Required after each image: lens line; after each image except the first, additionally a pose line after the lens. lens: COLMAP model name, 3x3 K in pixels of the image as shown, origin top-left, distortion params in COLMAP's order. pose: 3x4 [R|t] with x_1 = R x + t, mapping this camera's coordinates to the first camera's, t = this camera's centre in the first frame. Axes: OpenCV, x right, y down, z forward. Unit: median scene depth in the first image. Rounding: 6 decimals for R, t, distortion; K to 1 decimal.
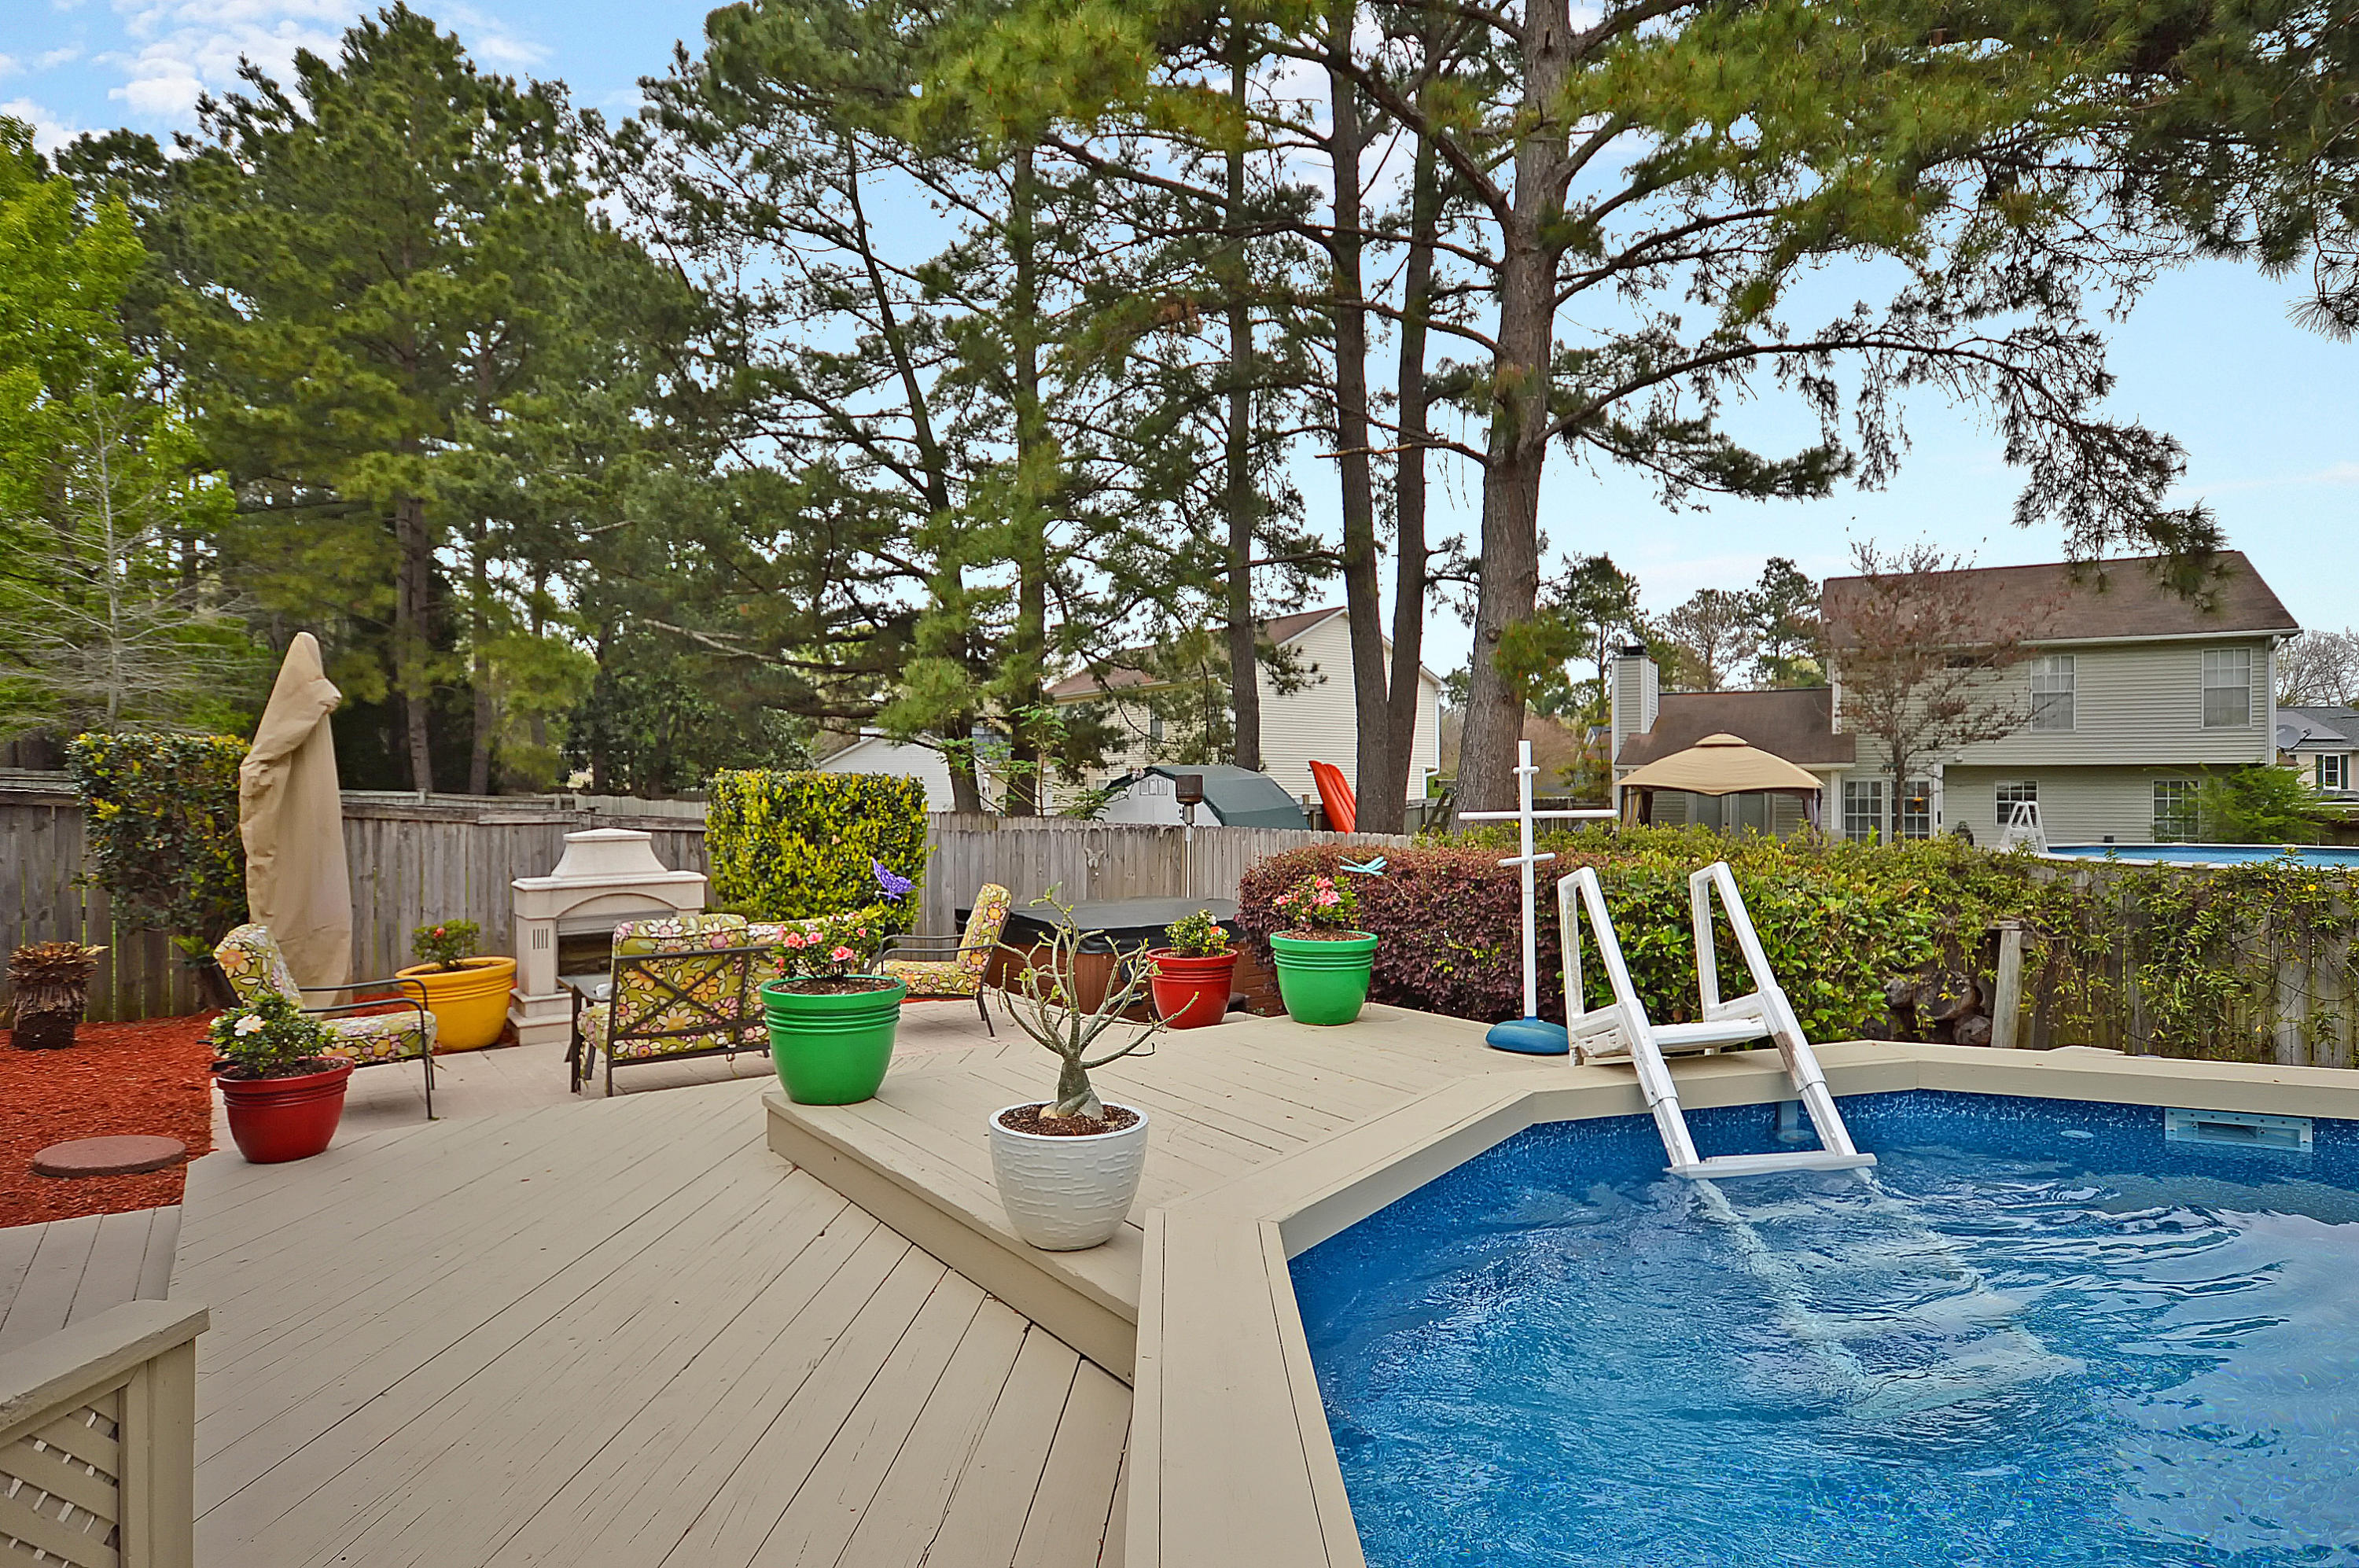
lens RADIAL K [[1304.1, 0, 1174.8], [0, 1304.1, 785.1], [0, 0, 1]] dist [0.003586, 0.000678]
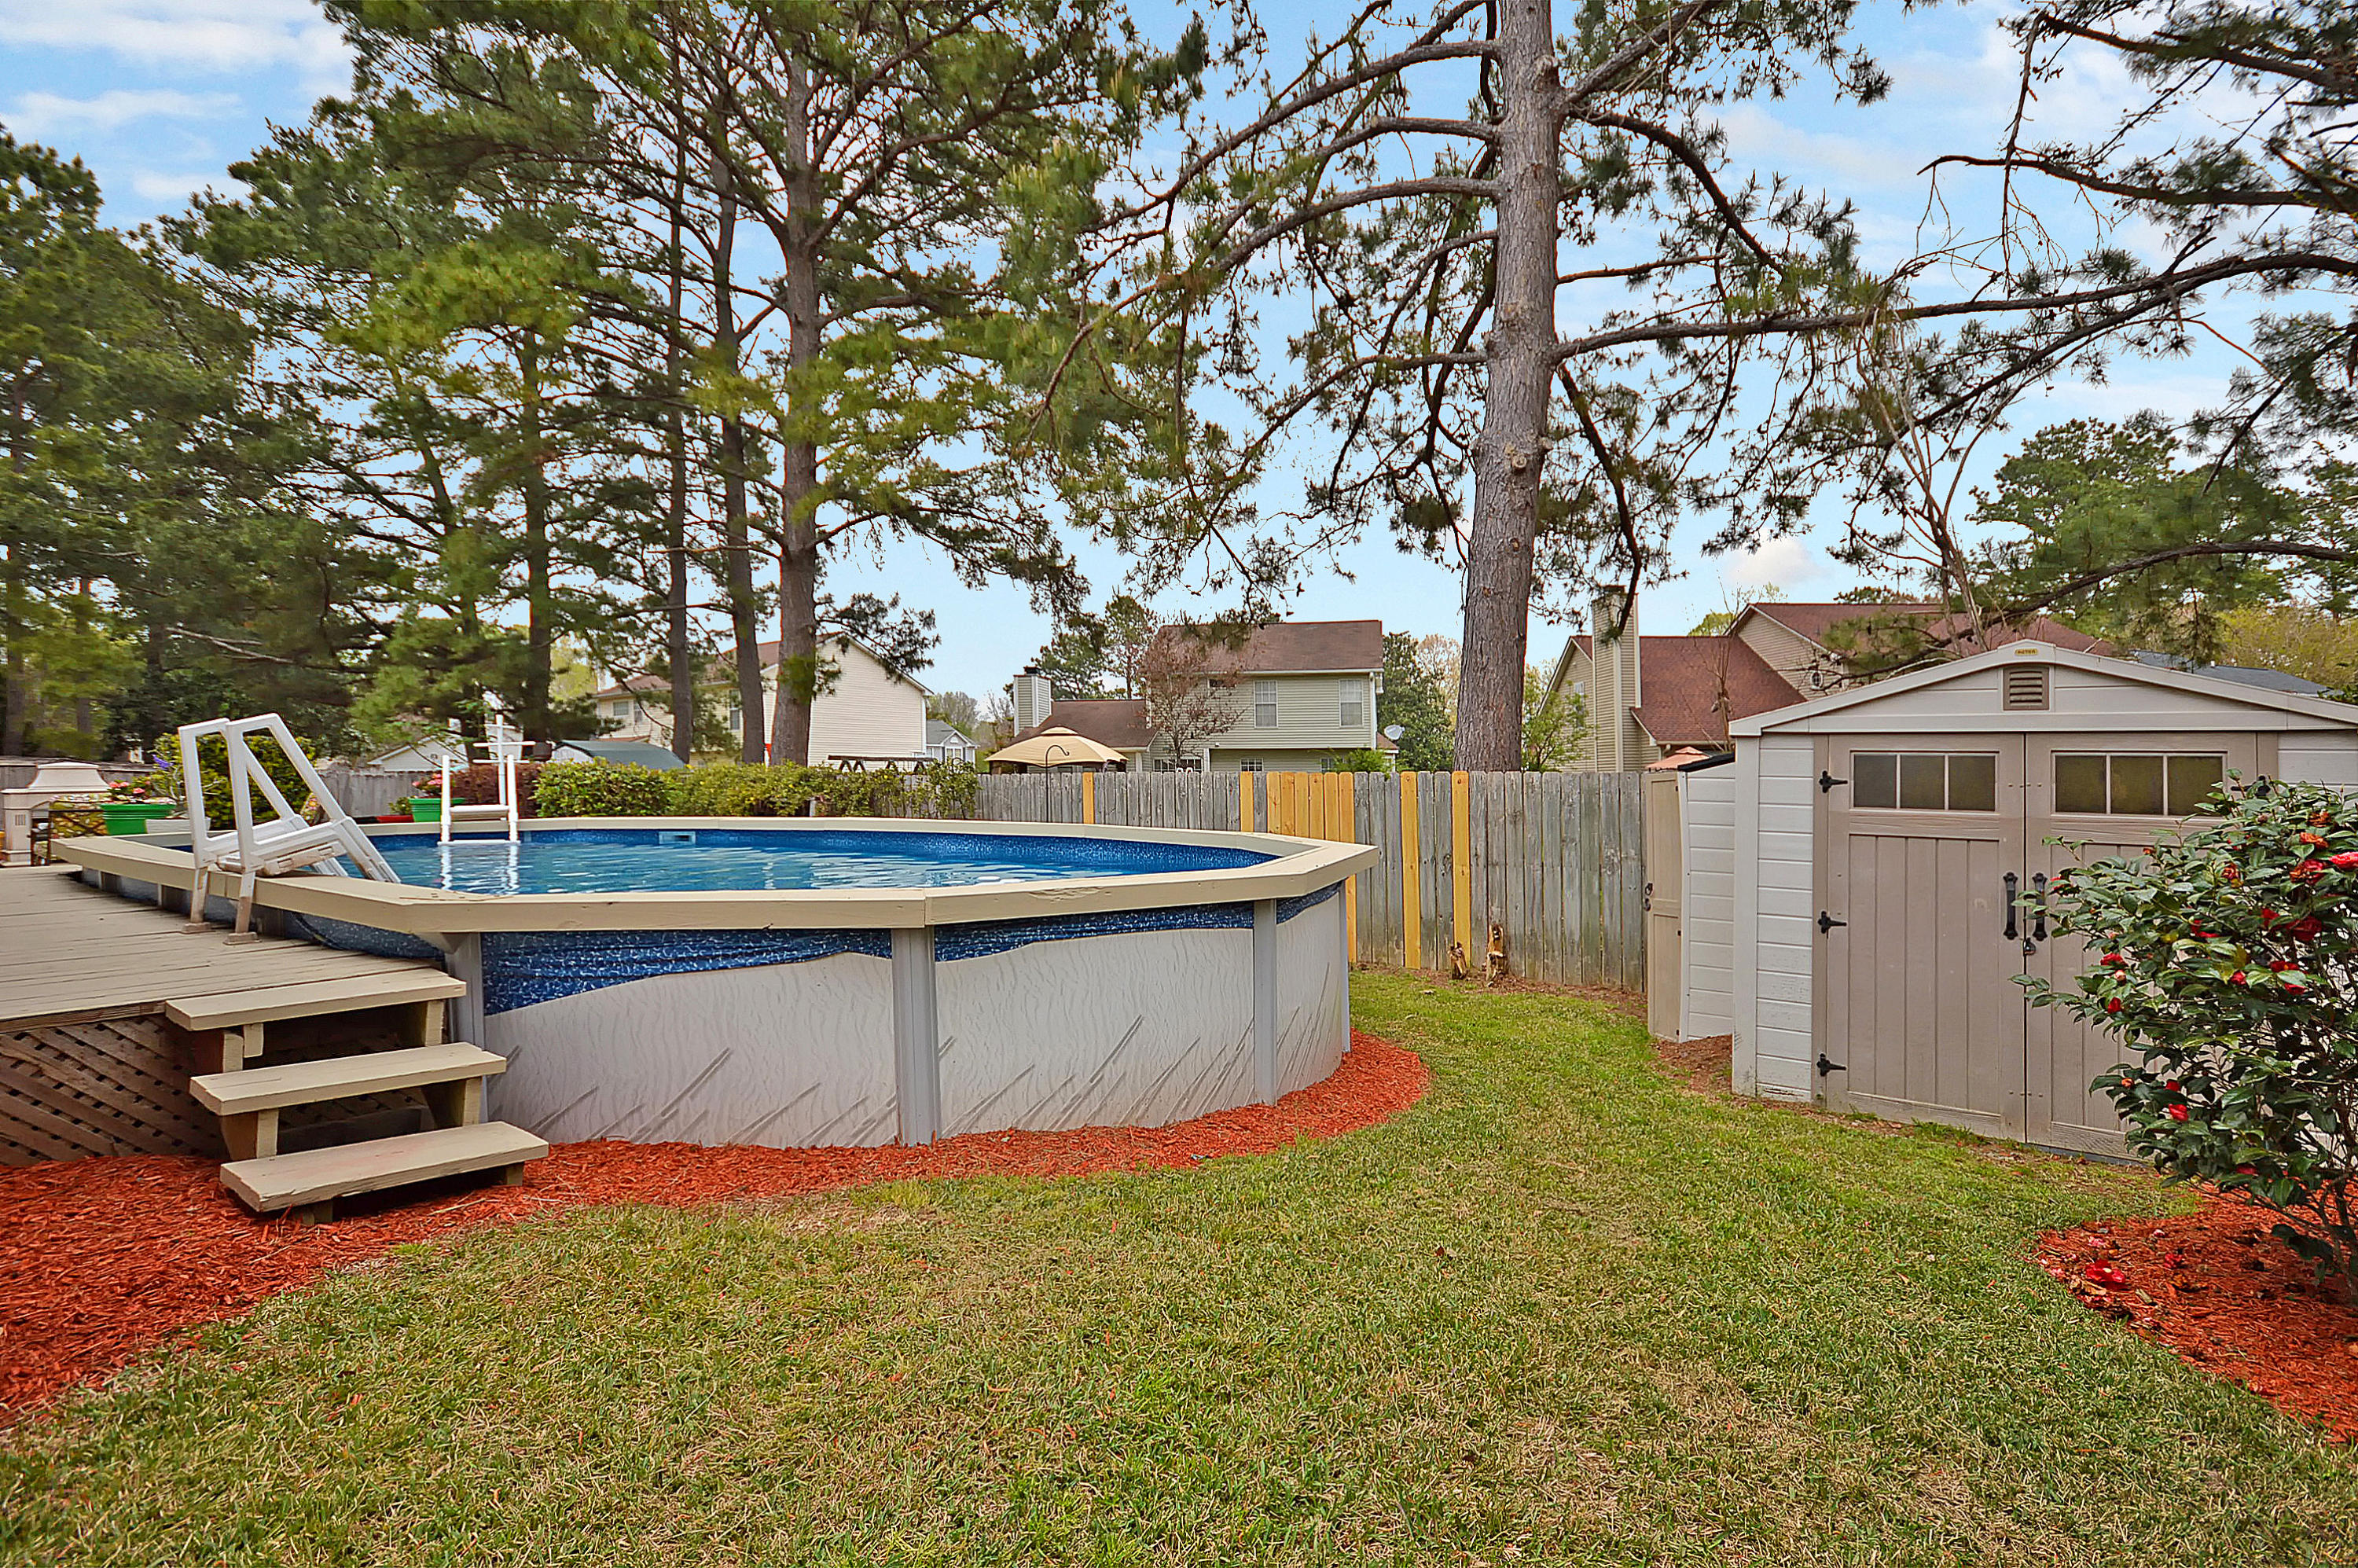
lens RADIAL K [[1092.2, 0, 1190.9], [0, 1092.2, 783.7], [0, 0, 1]] dist [-0.014926, -0.001669]
pose [[0.945405, -0.006488, 0.325832, 0.164391], [0.003235, 0.999939, 0.010524, 0.014457], [-0.325880, -0.008896, 0.945369, -0.273541]]
